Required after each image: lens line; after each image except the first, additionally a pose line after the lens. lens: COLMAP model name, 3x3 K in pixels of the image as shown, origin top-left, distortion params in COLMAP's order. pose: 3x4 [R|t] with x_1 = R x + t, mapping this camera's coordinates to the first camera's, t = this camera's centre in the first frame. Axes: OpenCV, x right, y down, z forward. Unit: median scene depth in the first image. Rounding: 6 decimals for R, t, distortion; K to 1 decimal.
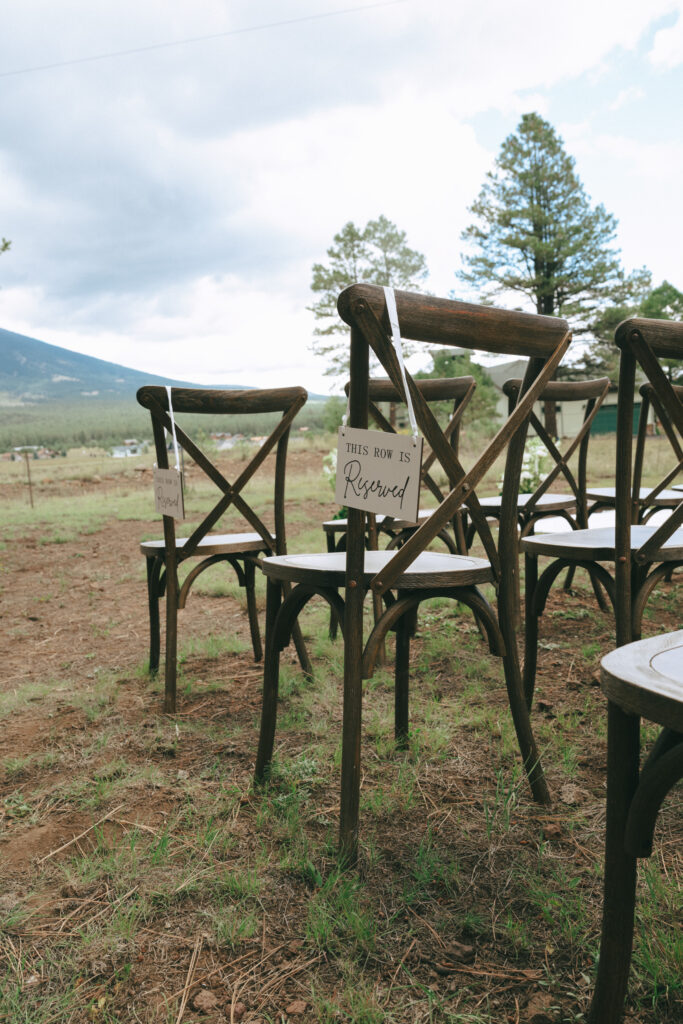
lens RADIAL K [[778.7, 0, 345.1], [0, 778.7, 513.5], [0, 0, 1]] dist [0.005241, 0.001937]
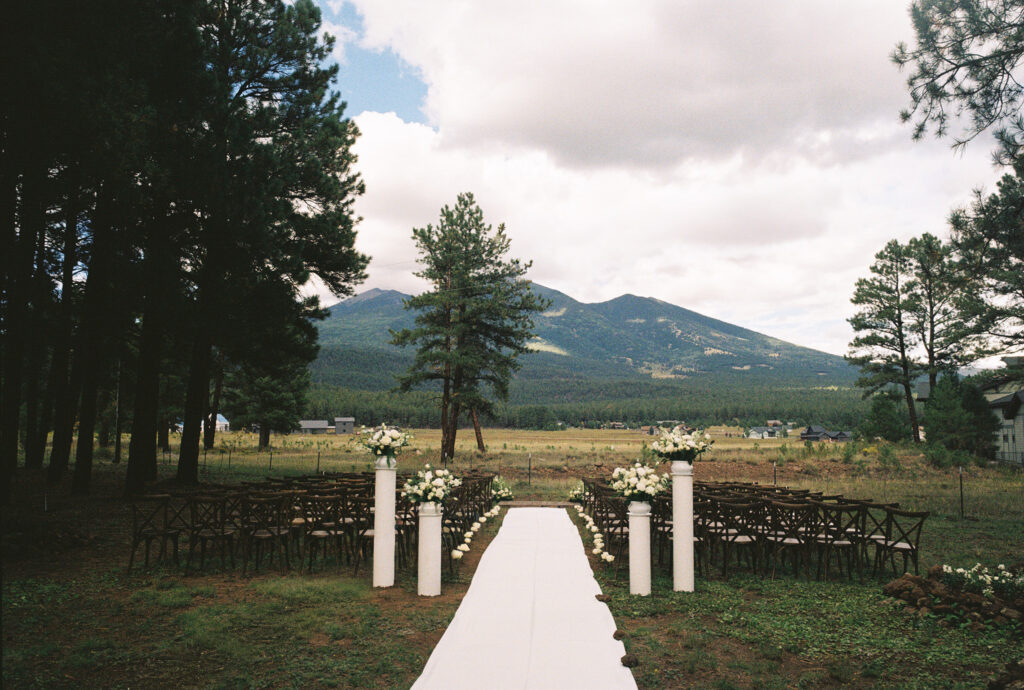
lens RADIAL K [[910.1, 0, 551.8], [0, 910.1, 345.1], [0, 0, 1]] dist [0.000076, -0.004578]
pose [[0.852448, 0.023150, -0.522300, 0.061805], [-0.111637, 0.984038, -0.138587, -0.003672], [0.510754, 0.176446, 0.841425, -0.056841]]
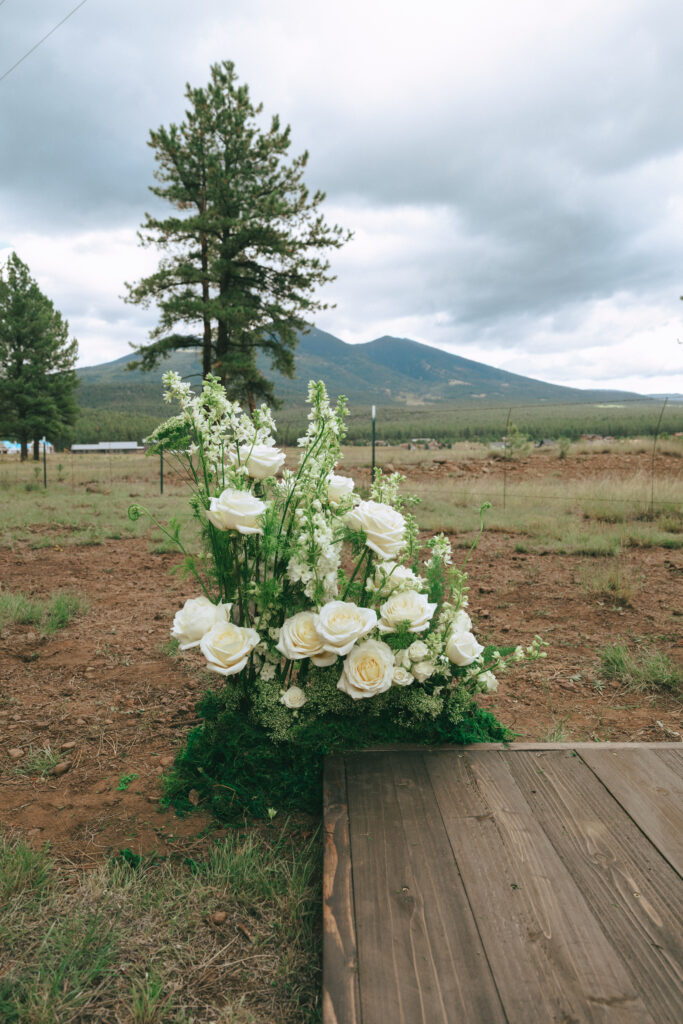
lens RADIAL K [[674.9, 0, 341.5], [0, 674.9, 512.0], [0, 0, 1]] dist [-0.003525, -0.000024]
pose [[0.867608, 0.100437, -0.487000, 0.003404], [-0.093285, 0.994876, 0.038989, -0.001981], [0.488420, 0.011602, 0.872531, 0.029188]]
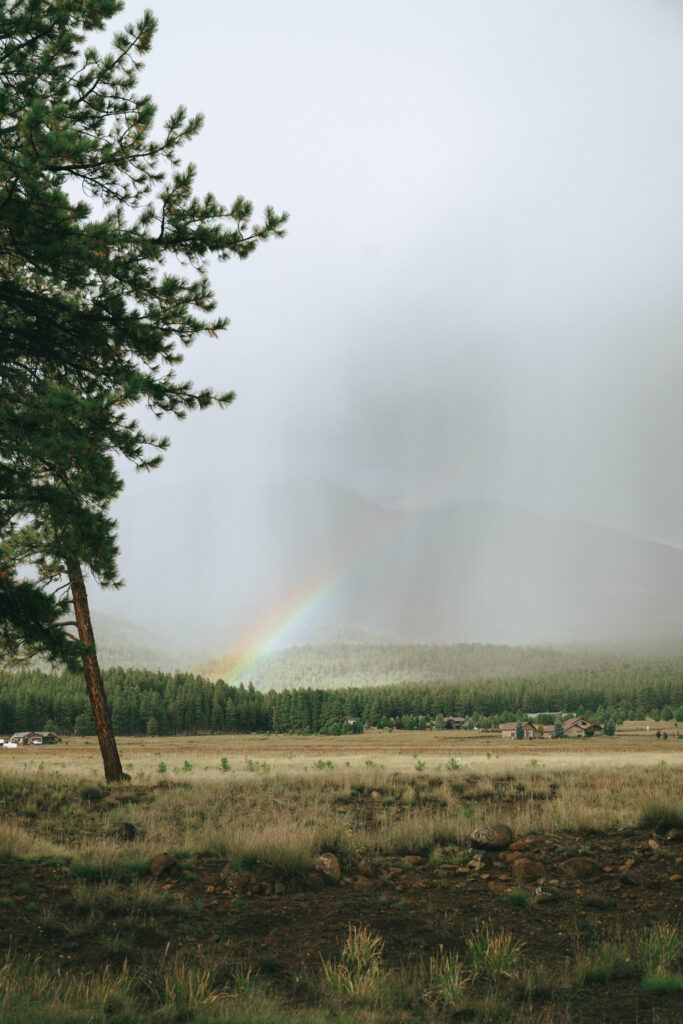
lens RADIAL K [[1448.8, 0, 372.1], [0, 1448.8, 511.4], [0, 0, 1]] dist [-0.001109, 0.014709]
pose [[0.863982, -0.023265, -0.502985, -0.002883], [-0.091013, 0.975263, -0.201444, -0.007415], [0.495229, 0.219822, 0.840492, 0.057323]]
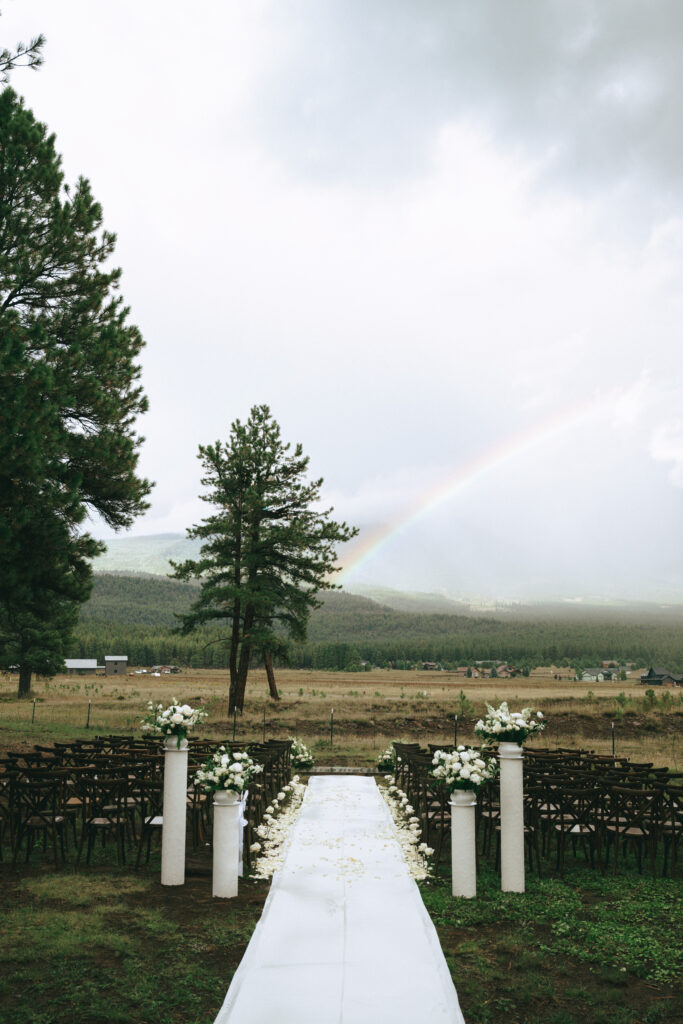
lens RADIAL K [[1043.4, 0, 359.2], [0, 1043.4, 515.0], [0, 0, 1]] dist [-0.011149, 0.002594]
pose [[0.854611, -0.001146, -0.519267, 0.061996], [-0.115306, 0.974613, -0.191922, -0.005156], [0.506304, 0.223894, 0.832783, -0.058340]]
